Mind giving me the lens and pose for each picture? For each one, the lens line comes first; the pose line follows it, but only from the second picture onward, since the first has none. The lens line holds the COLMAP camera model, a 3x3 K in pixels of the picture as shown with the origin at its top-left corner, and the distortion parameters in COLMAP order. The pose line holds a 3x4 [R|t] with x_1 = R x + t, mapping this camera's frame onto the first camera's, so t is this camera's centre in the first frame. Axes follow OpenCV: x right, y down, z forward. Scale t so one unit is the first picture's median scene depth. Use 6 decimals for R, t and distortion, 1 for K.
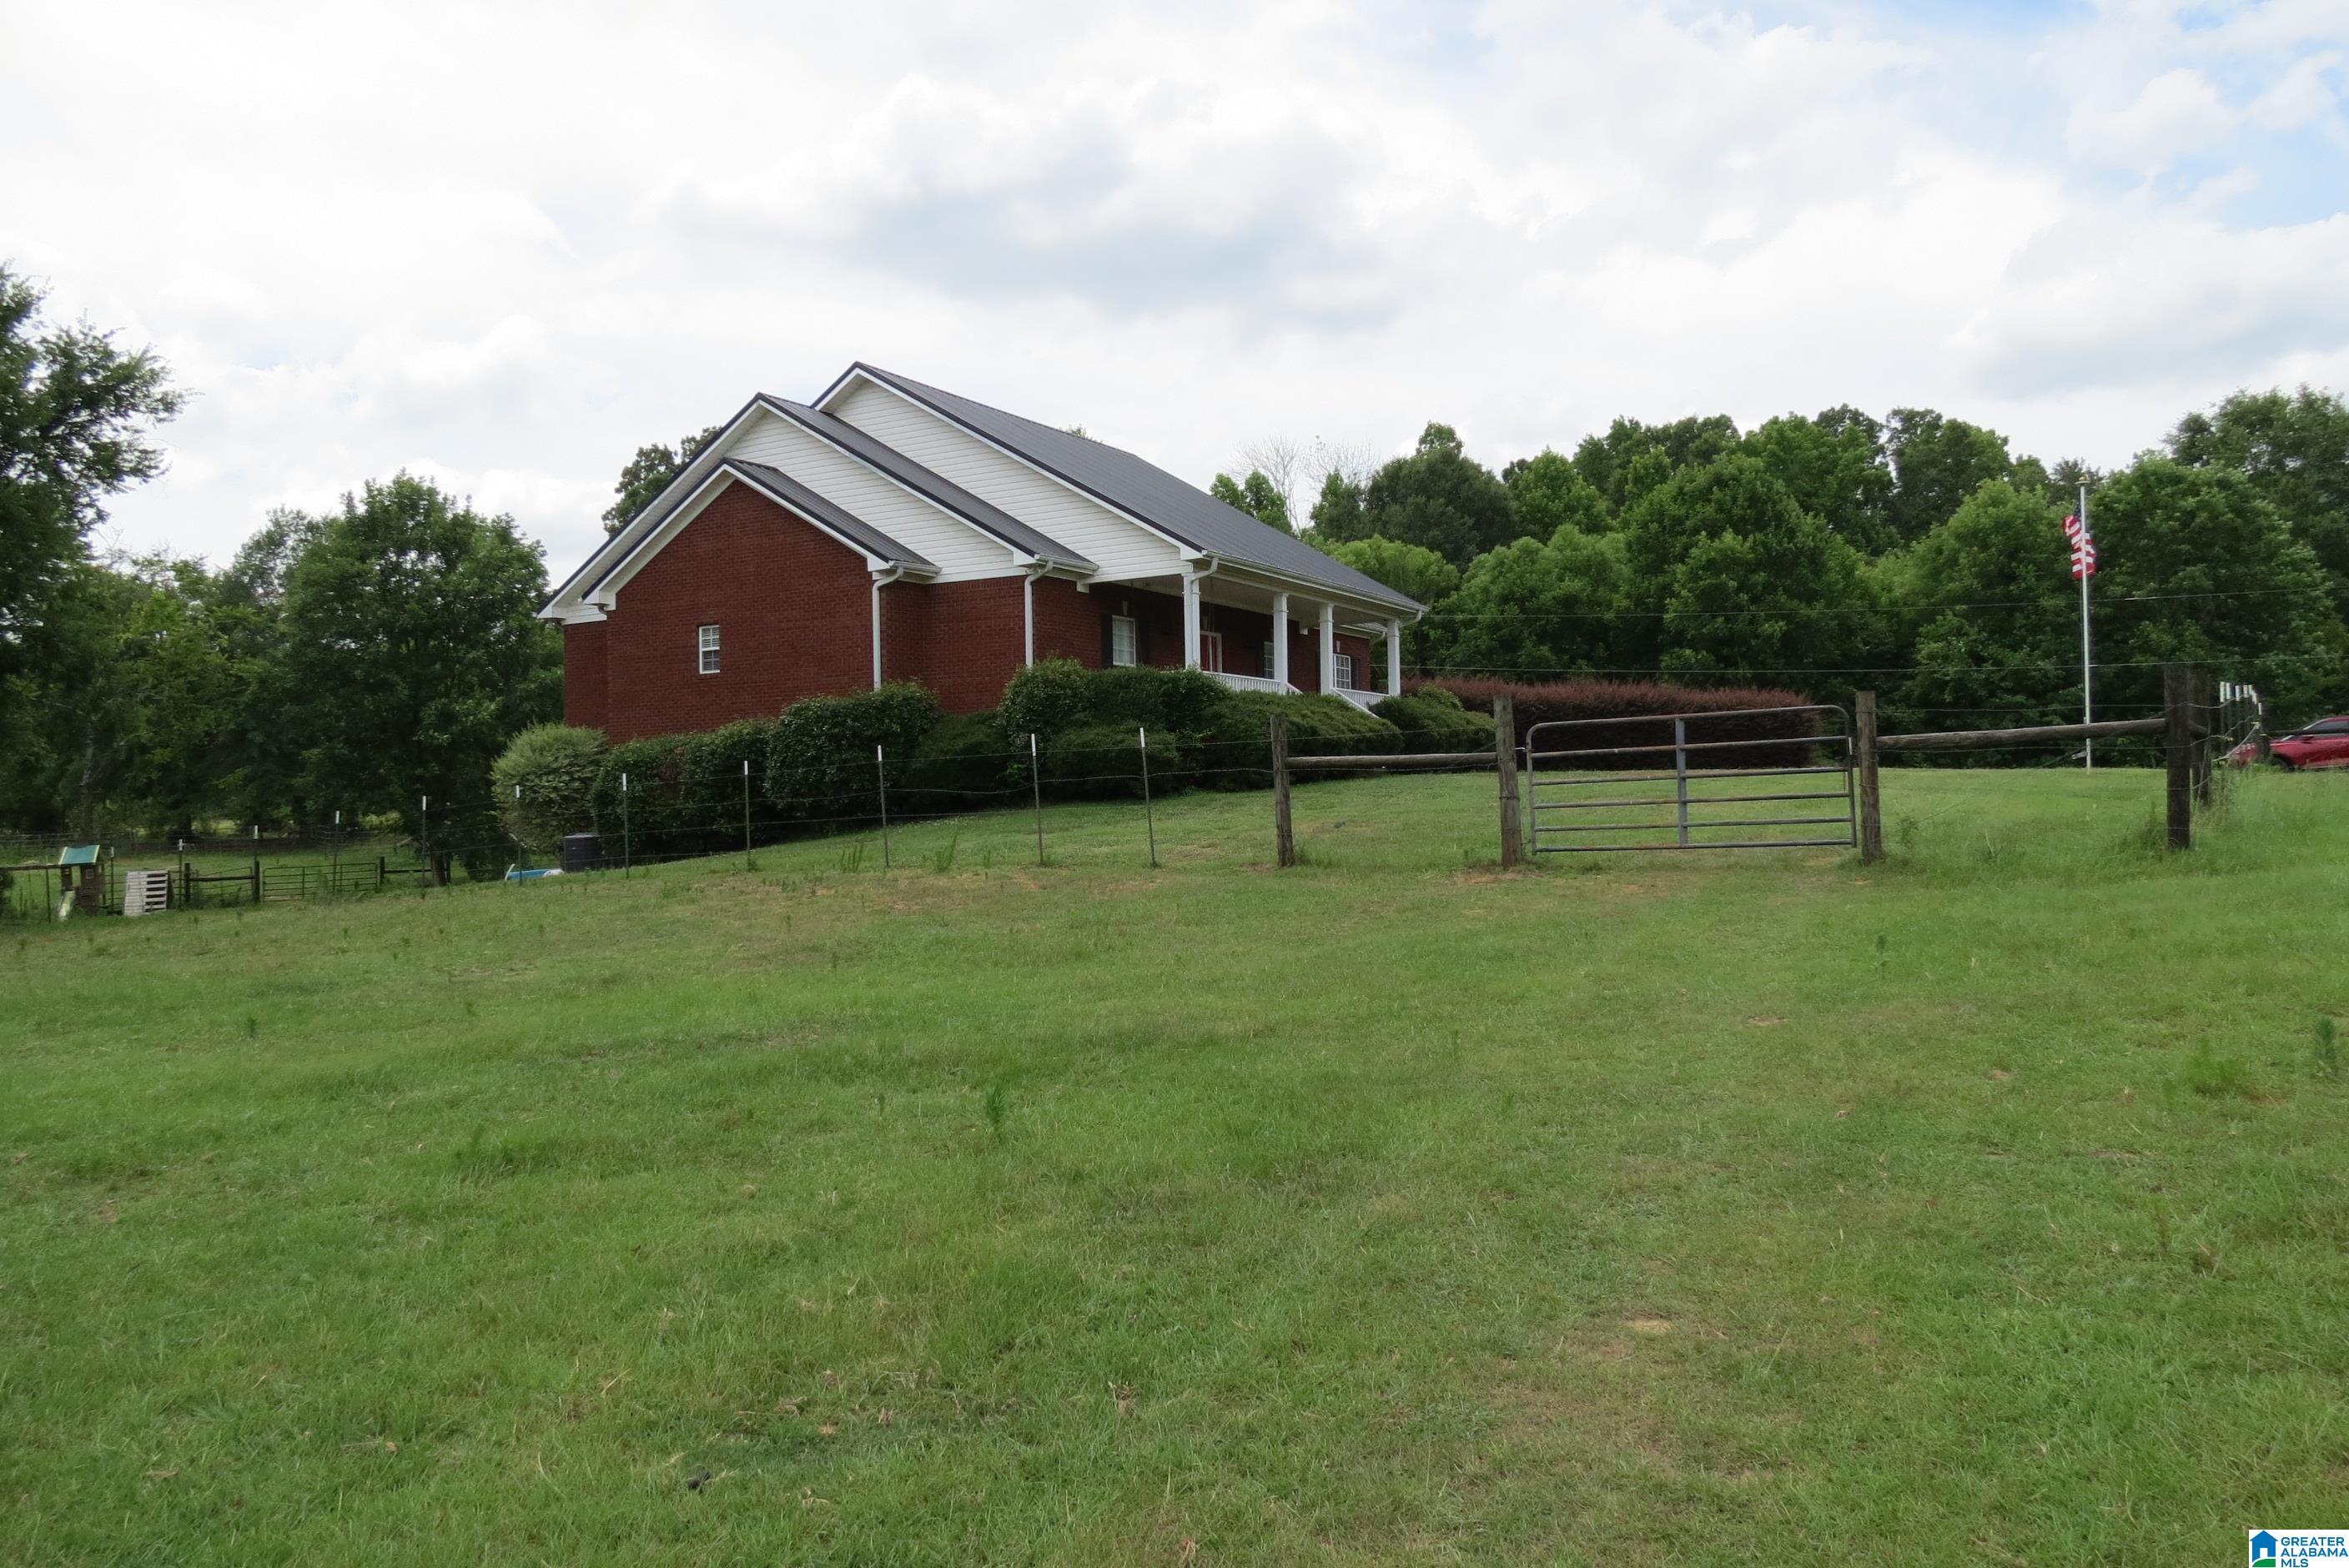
lens RADIAL K [[1664.9, 0, 1174.6], [0, 1664.9, 791.6], [0, 0, 1]] dist [-0.004765, -0.002355]
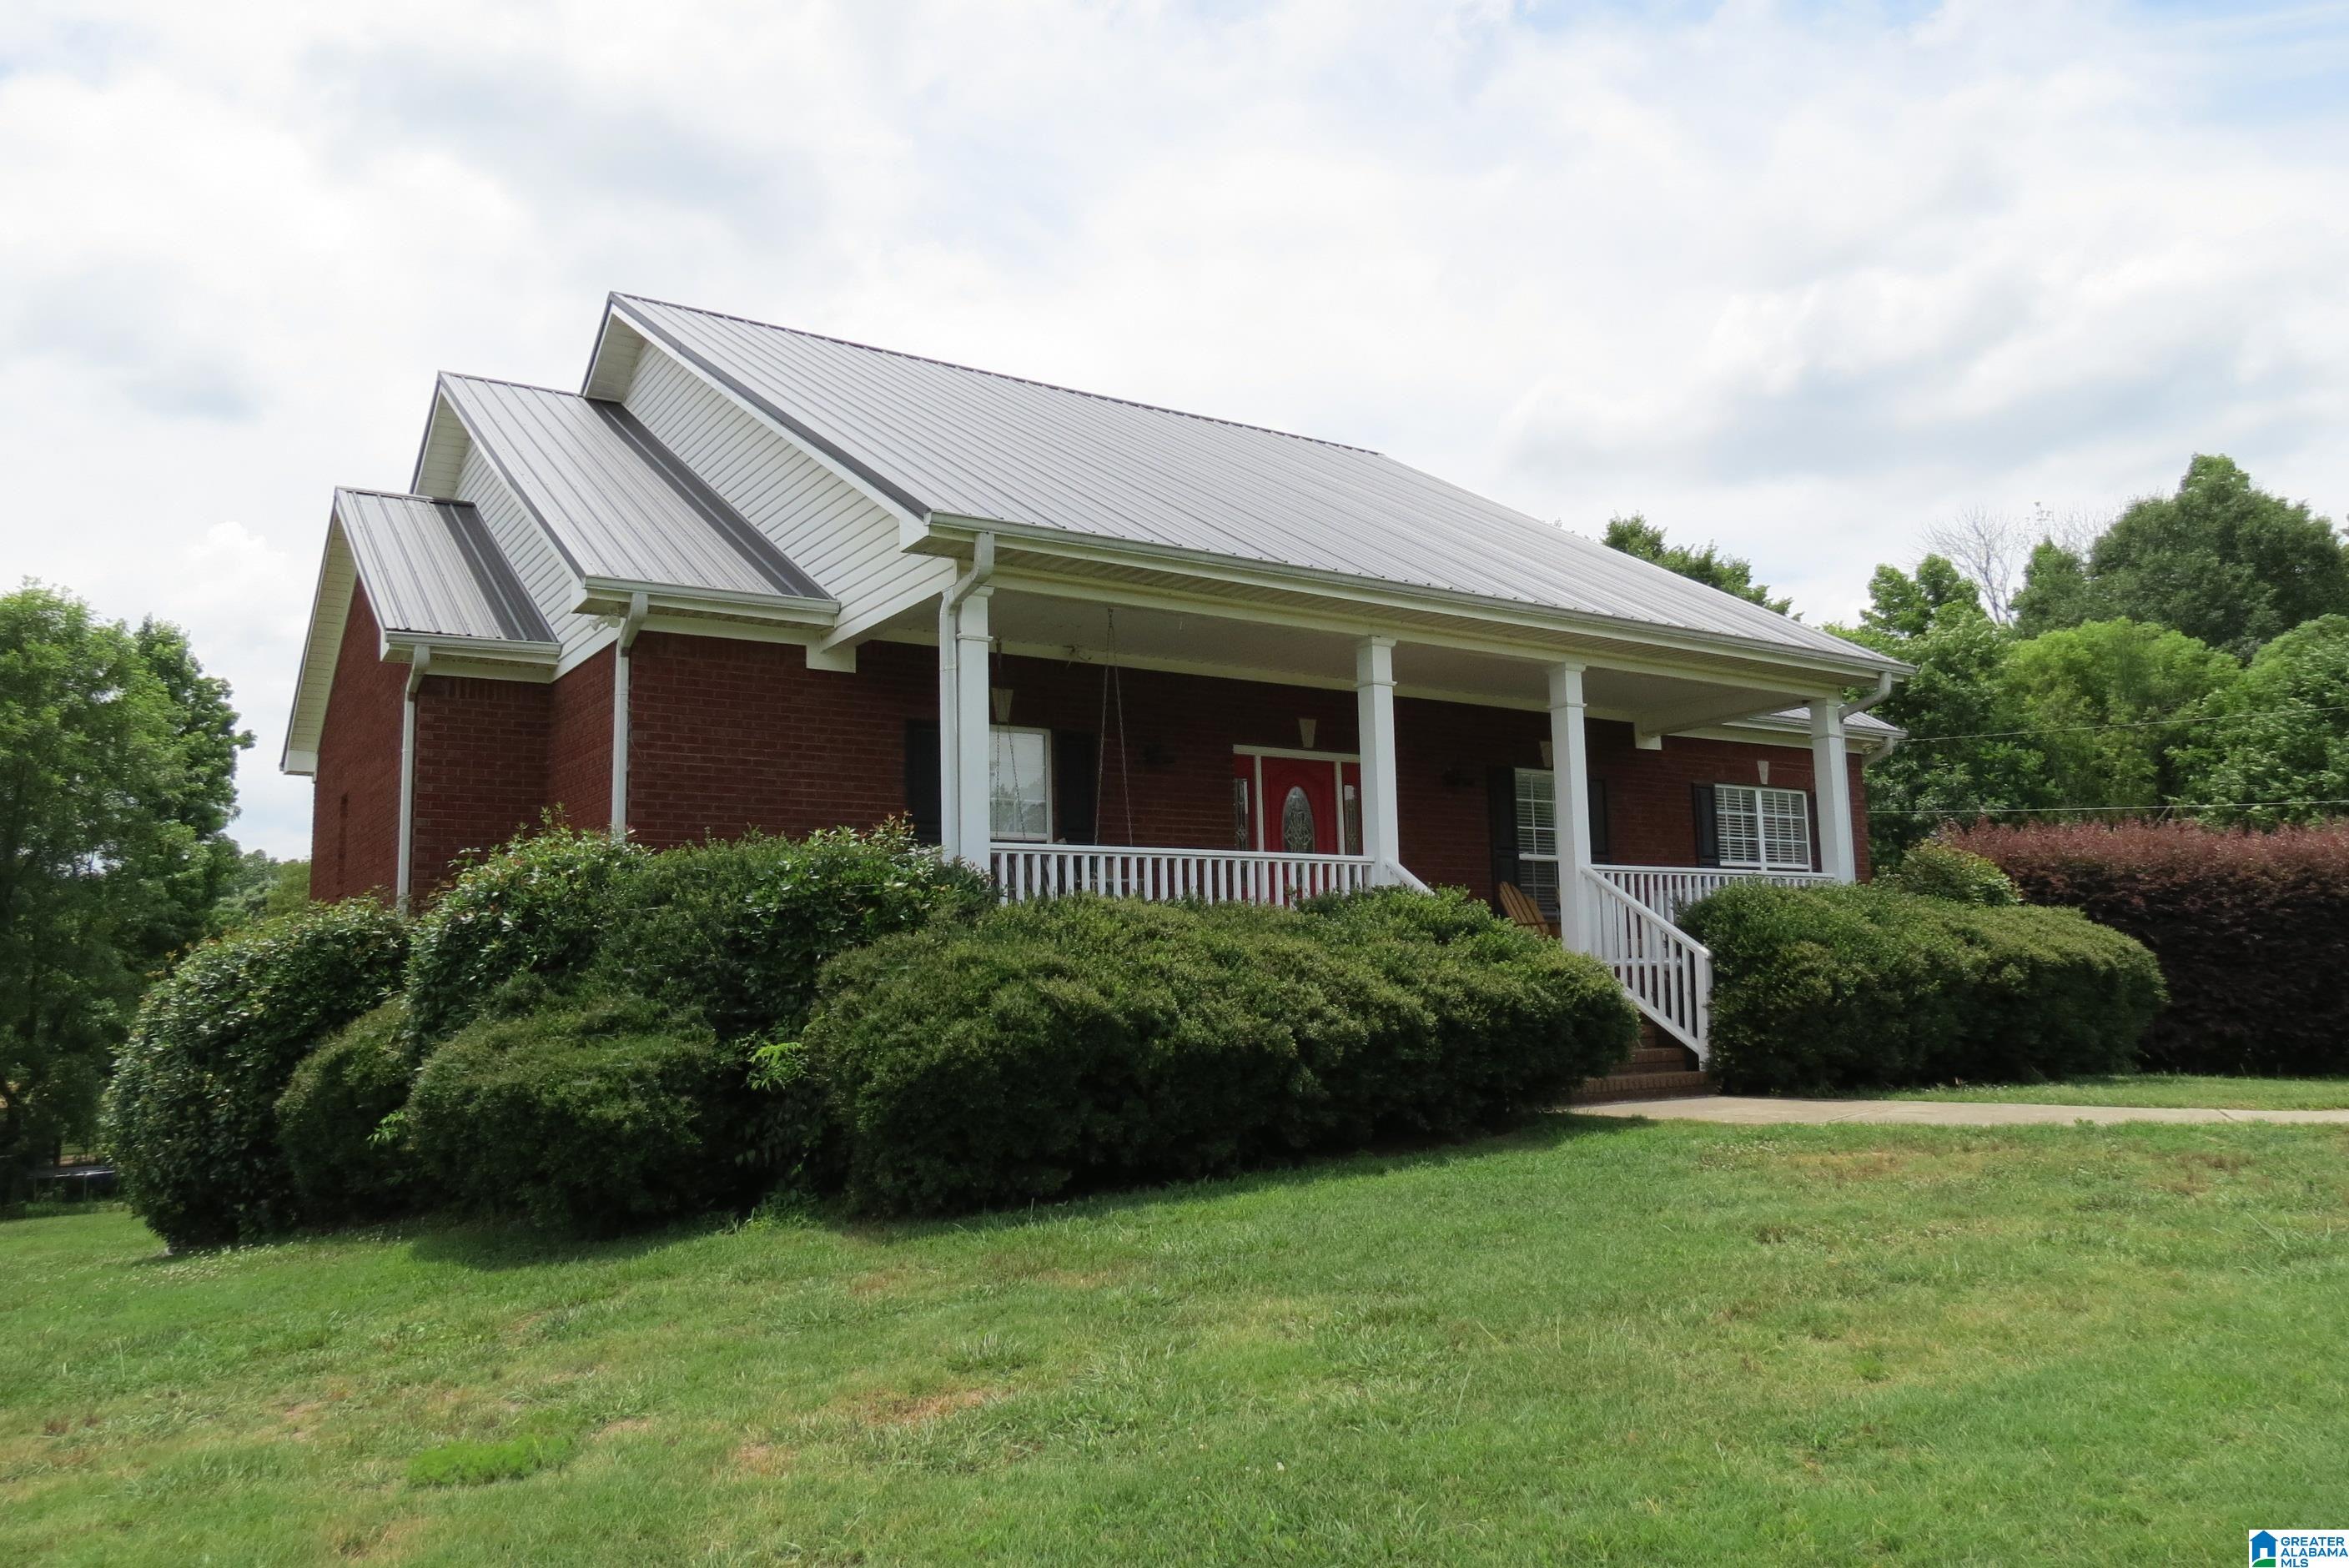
lens RADIAL K [[1664.9, 0, 1171.9], [0, 1664.9, 778.3], [0, 0, 1]] dist [-0.004765, -0.002355]
pose [[0.898090, -0.060667, -0.435608, 0.074201], [0.011575, 0.993358, -0.114482, -0.015657], [0.439660, 0.097774, 0.892827, 0.240727]]
